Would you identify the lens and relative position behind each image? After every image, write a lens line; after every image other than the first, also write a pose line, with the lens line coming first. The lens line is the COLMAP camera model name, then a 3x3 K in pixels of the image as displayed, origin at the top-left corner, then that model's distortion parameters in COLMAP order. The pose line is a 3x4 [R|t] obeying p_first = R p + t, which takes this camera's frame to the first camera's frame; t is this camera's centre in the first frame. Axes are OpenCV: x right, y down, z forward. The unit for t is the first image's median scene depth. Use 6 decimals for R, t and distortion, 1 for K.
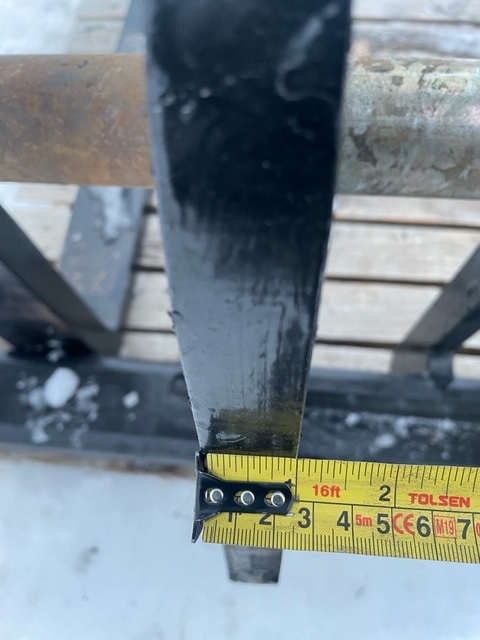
lens RADIAL K [[510.5, 0, 231.3], [0, 510.5, 321.5], [0, 0, 1]] dist [-0.008706, -0.015533]
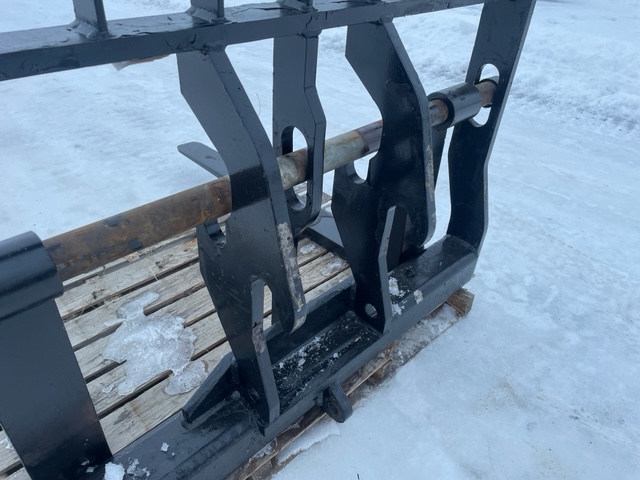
lens RADIAL K [[477.5, 0, 324.4], [0, 477.5, 241.2], [0, 0, 1]] dist [0.101524, -0.132024]
pose [[0.625840, -0.364402, 0.689591, -2.012463], [0.687878, 0.674618, -0.267796, 1.346746], [-0.367625, 0.641951, 0.672867, -1.419048]]
